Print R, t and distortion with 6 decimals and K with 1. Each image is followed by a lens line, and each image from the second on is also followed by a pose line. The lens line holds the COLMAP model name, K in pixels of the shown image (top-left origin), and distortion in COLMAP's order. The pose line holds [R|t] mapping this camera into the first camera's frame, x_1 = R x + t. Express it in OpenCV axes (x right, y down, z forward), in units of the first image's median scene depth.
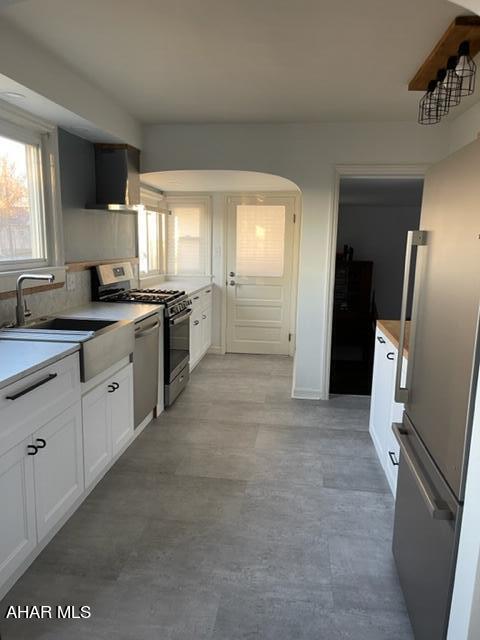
lens RADIAL K [[483.9, 0, 237.6], [0, 483.9, 318.9], [0, 0, 1]] dist [0.102139, -0.125060]
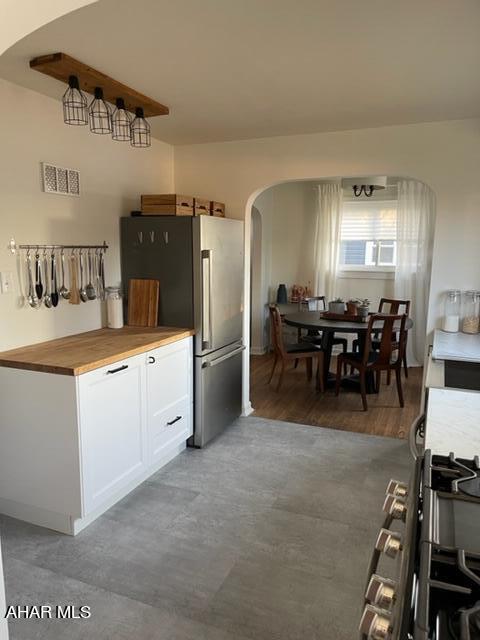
lens RADIAL K [[483.9, 0, 237.6], [0, 483.9, 318.9], [0, 0, 1]] dist [0.102139, -0.125060]
pose [[-0.964906, -0.070728, 0.252891, -0.163706], [0.009056, 0.953509, 0.301228, -0.383299], [-0.262439, 0.292947, -0.919406, 2.177279]]
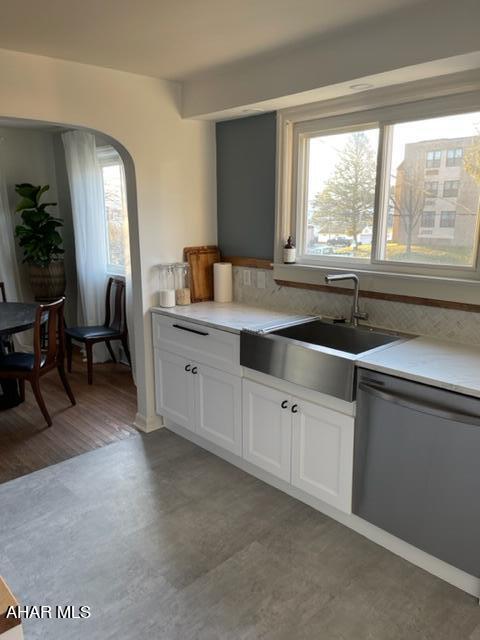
lens RADIAL K [[483.9, 0, 237.6], [0, 483.9, 318.9], [0, 0, 1]] dist [0.102139, -0.125060]
pose [[-0.637499, 0.153454, -0.755015, 0.531630], [-0.129366, 0.944731, 0.301243, -0.313891], [0.759513, 0.289715, -0.582413, 1.649084]]
